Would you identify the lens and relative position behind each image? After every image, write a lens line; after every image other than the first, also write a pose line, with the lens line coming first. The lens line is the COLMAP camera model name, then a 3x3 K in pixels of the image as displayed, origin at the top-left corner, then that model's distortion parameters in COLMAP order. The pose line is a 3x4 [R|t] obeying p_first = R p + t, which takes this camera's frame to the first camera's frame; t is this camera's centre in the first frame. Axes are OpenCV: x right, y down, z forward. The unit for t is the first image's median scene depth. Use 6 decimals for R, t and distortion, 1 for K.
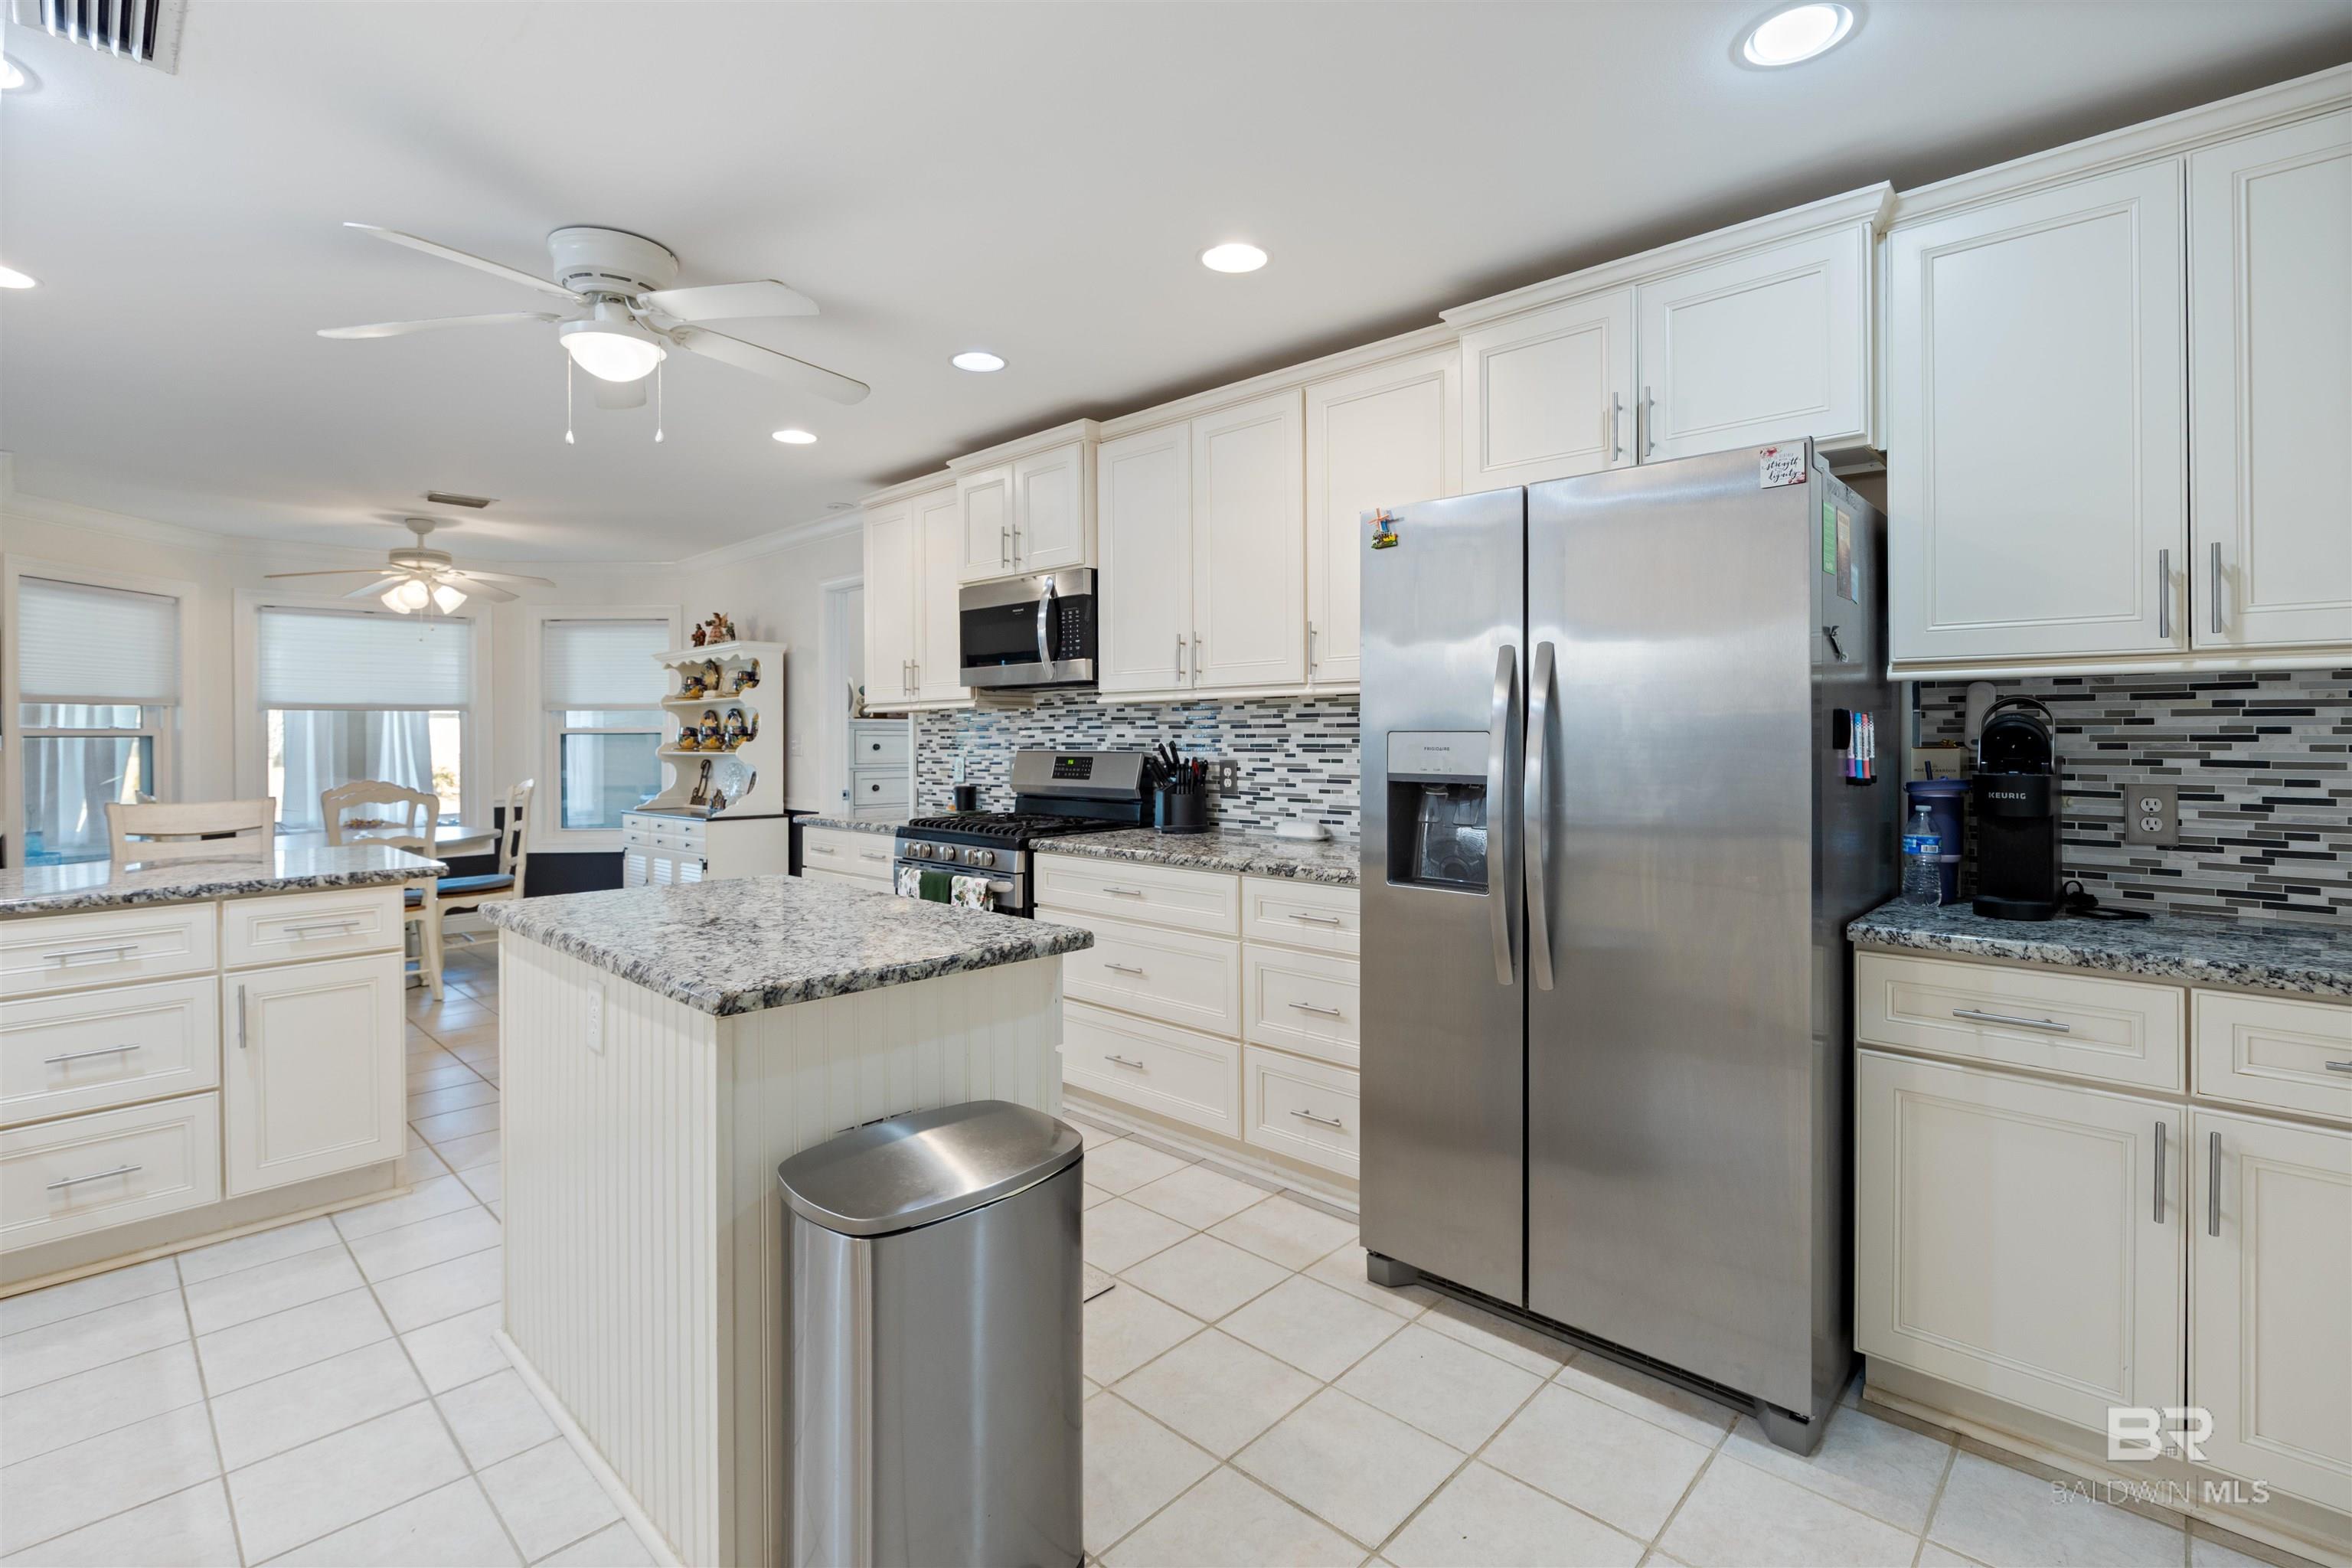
lens RADIAL K [[1063.3, 0, 1165.2], [0, 1063.3, 734.8], [0, 0, 1]] dist [-0.010307, 0.000310]
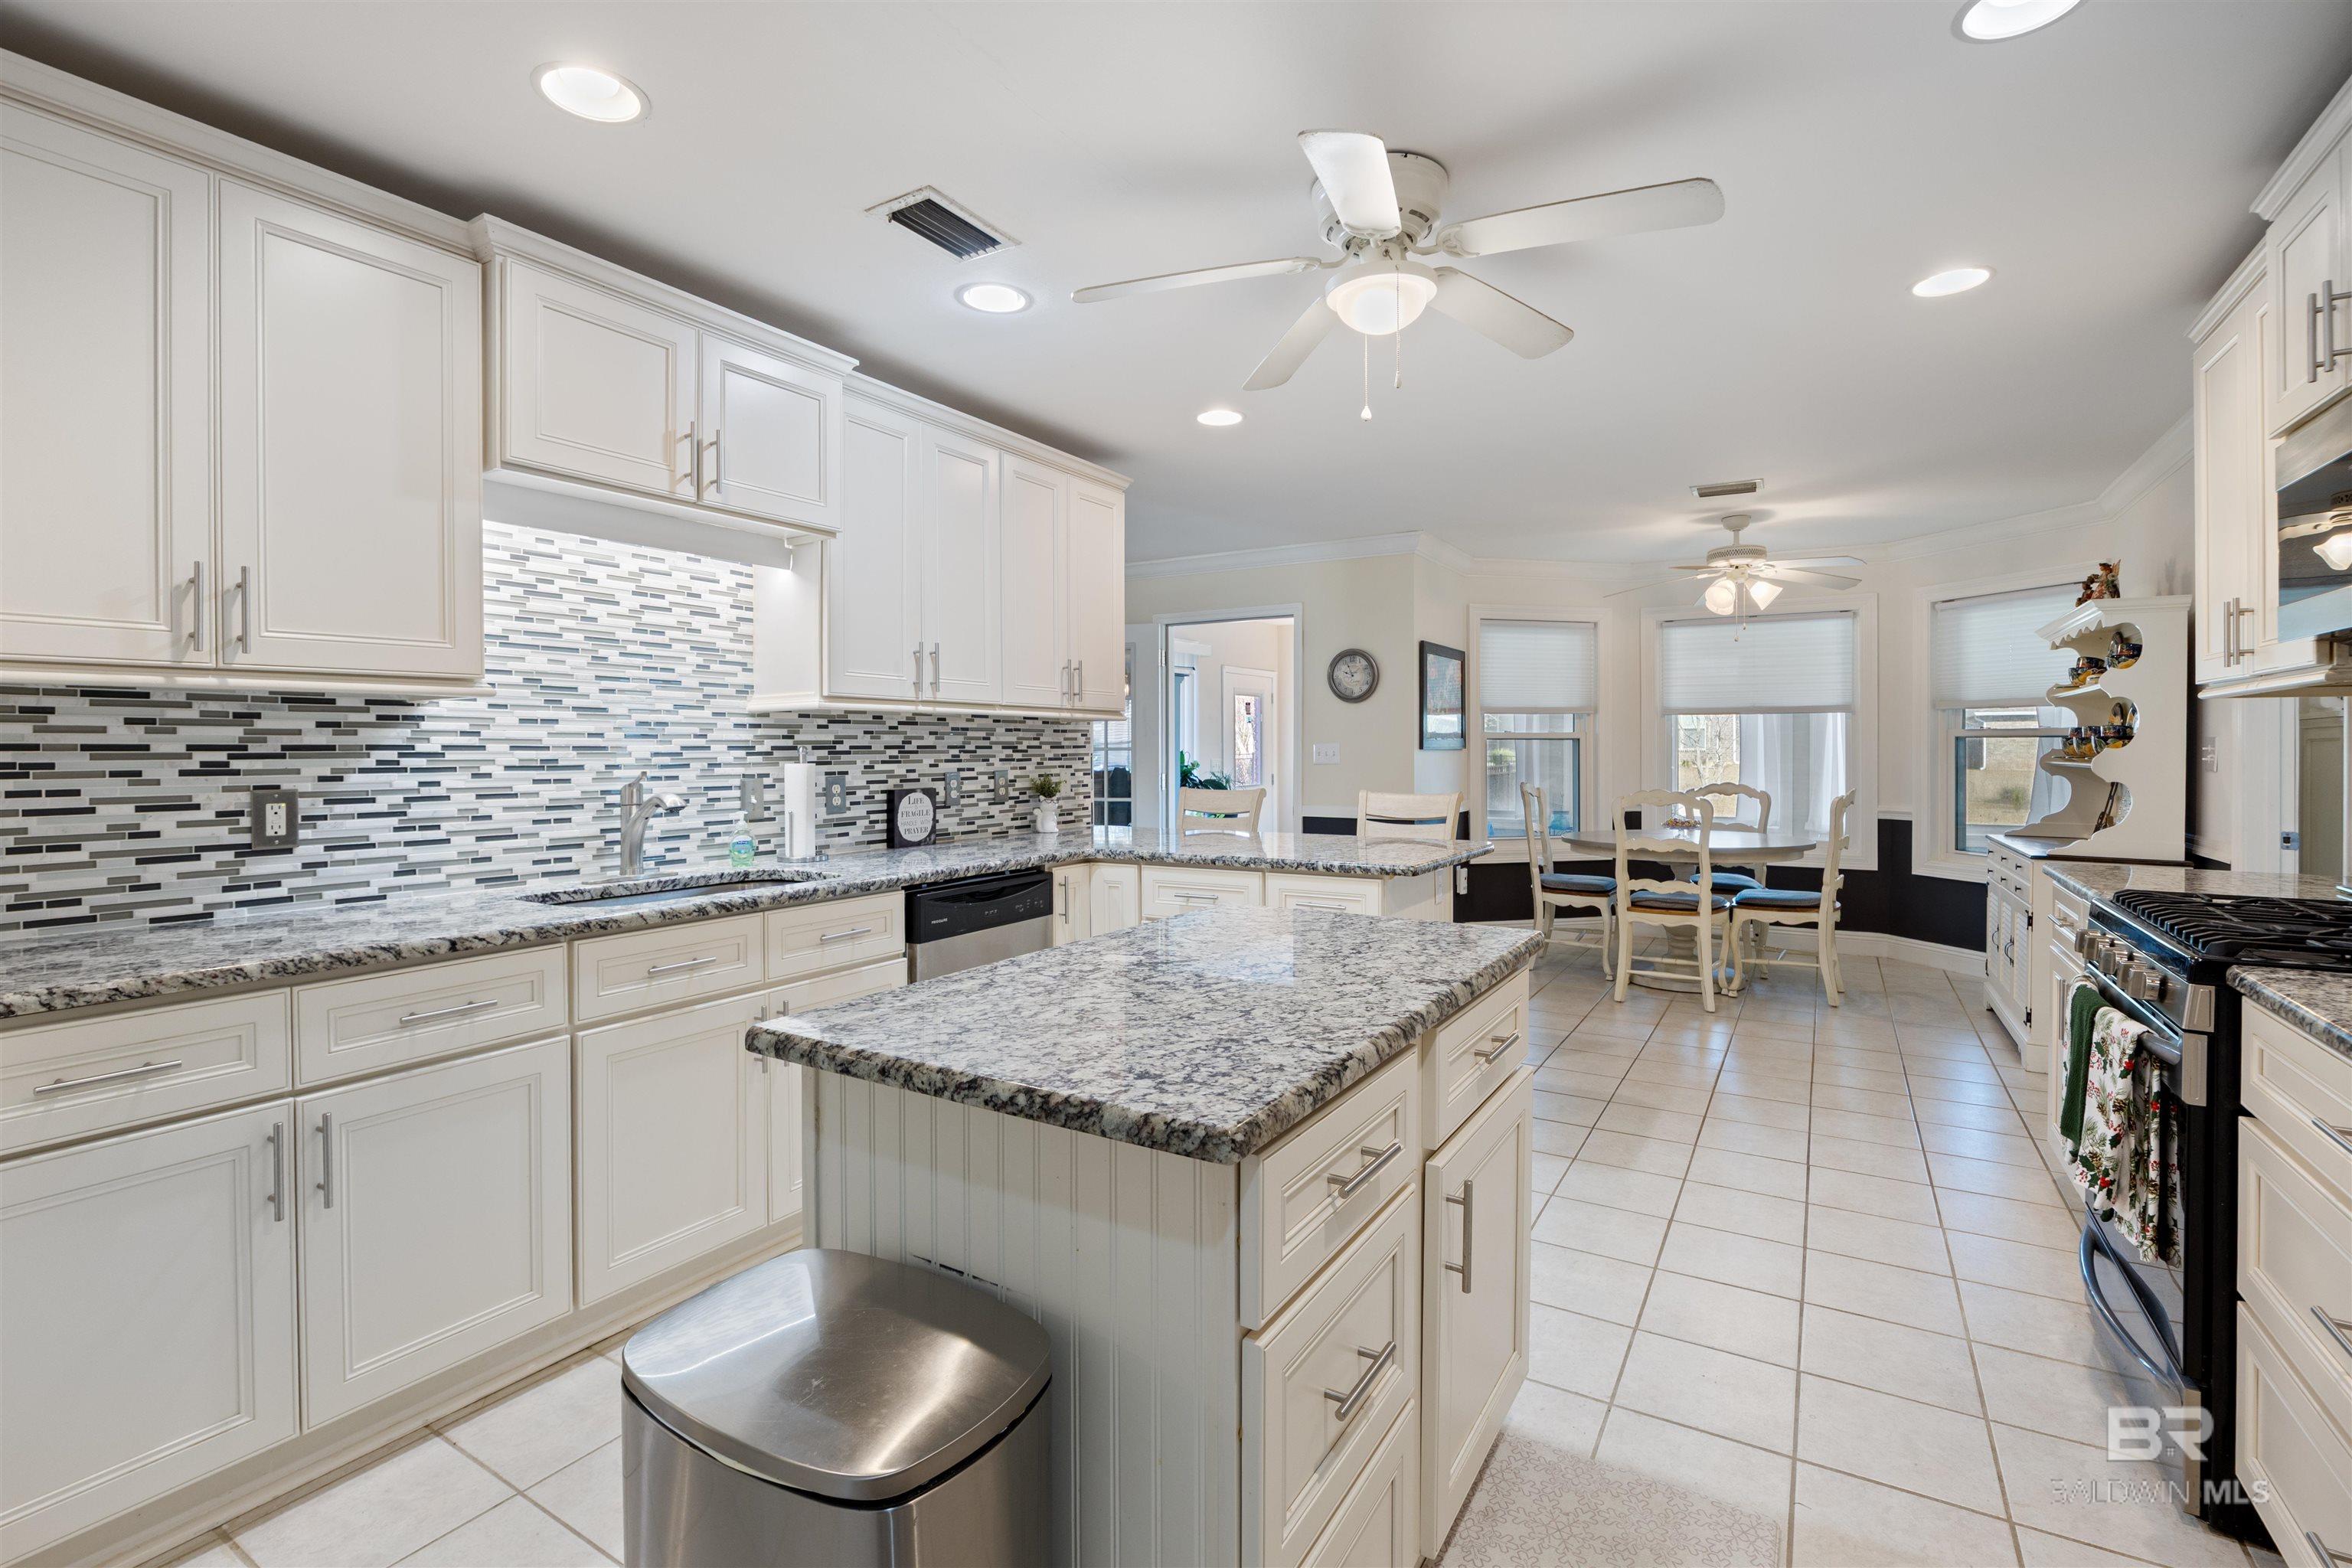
lens RADIAL K [[1063.3, 0, 1176.7], [0, 1063.3, 760.9], [0, 0, 1]] dist [-0.010307, 0.000310]
pose [[0.213562, 0.019003, -0.976745, 0.136209], [0.003111, 0.999792, 0.020132, -0.000136], [0.976925, -0.007338, 0.213458, 0.288970]]
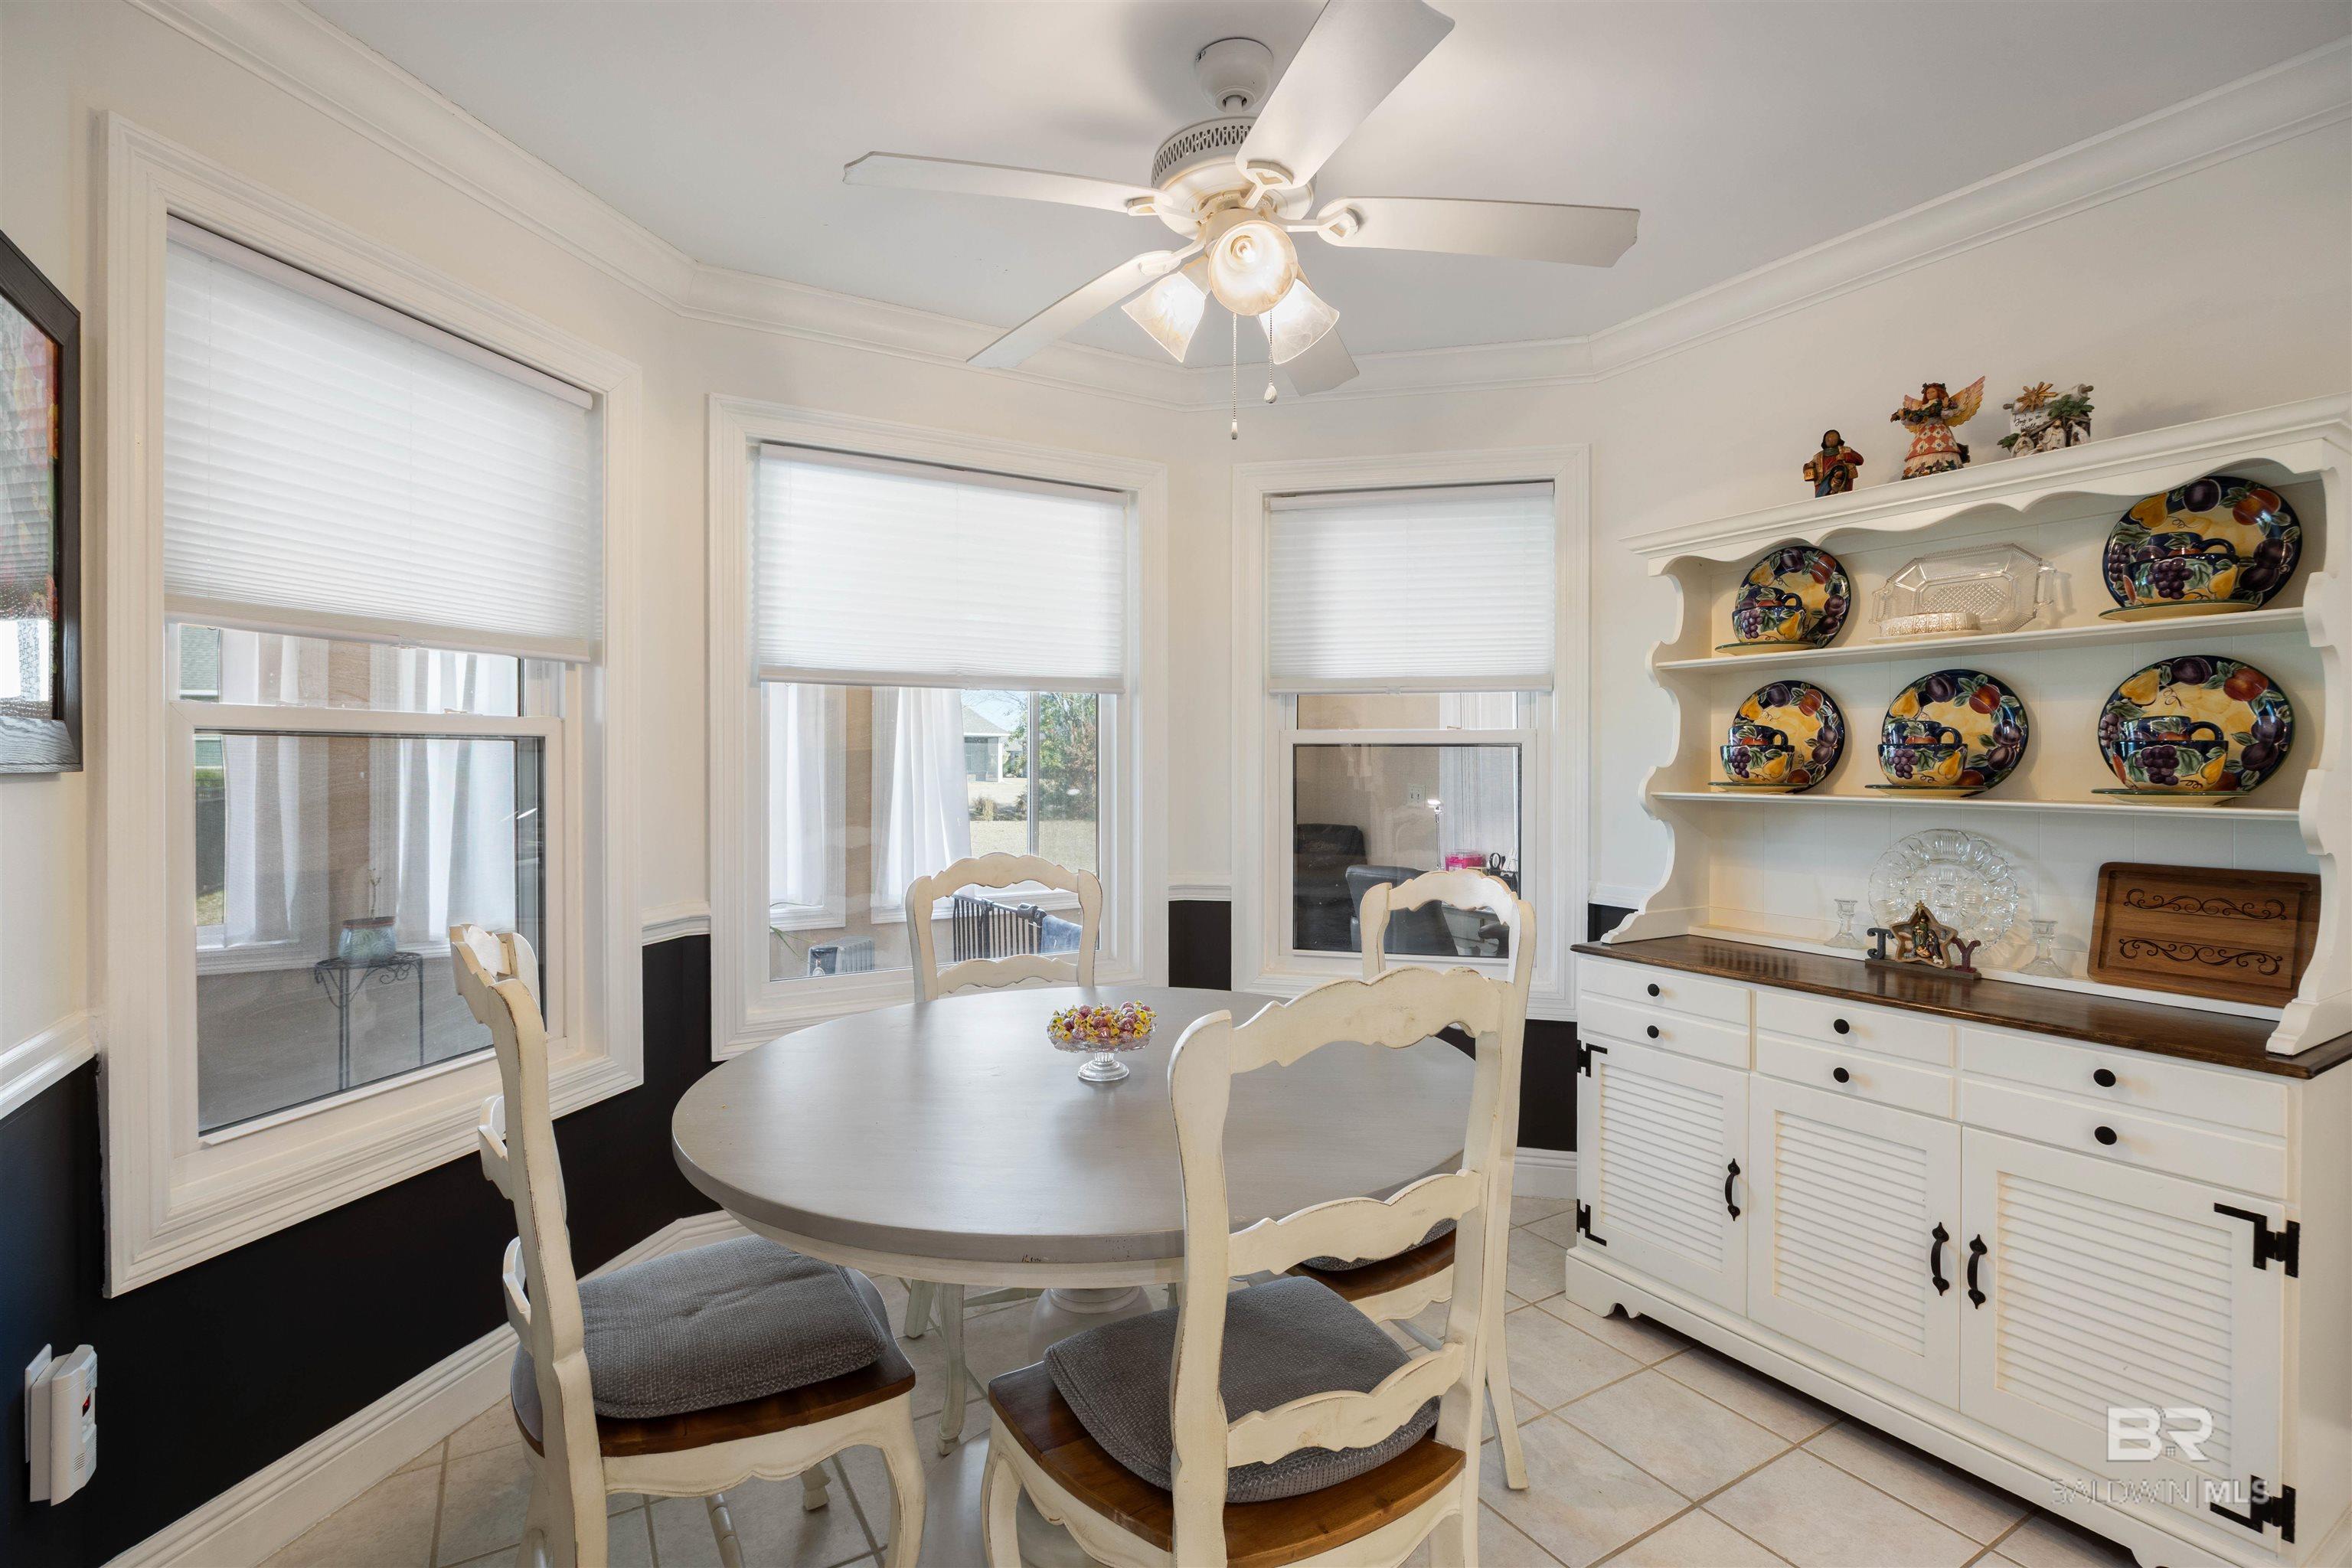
lens RADIAL K [[1063.3, 0, 1154.7], [0, 1063.3, 759.3], [0, 0, 1]] dist [-0.010307, 0.000310]
pose [[0.960027, 0.010059, -0.279728, -0.631569], [-0.009480, 0.999949, 0.003422, 0.006448], [0.279748, -0.000634, 0.960073, 0.684932]]
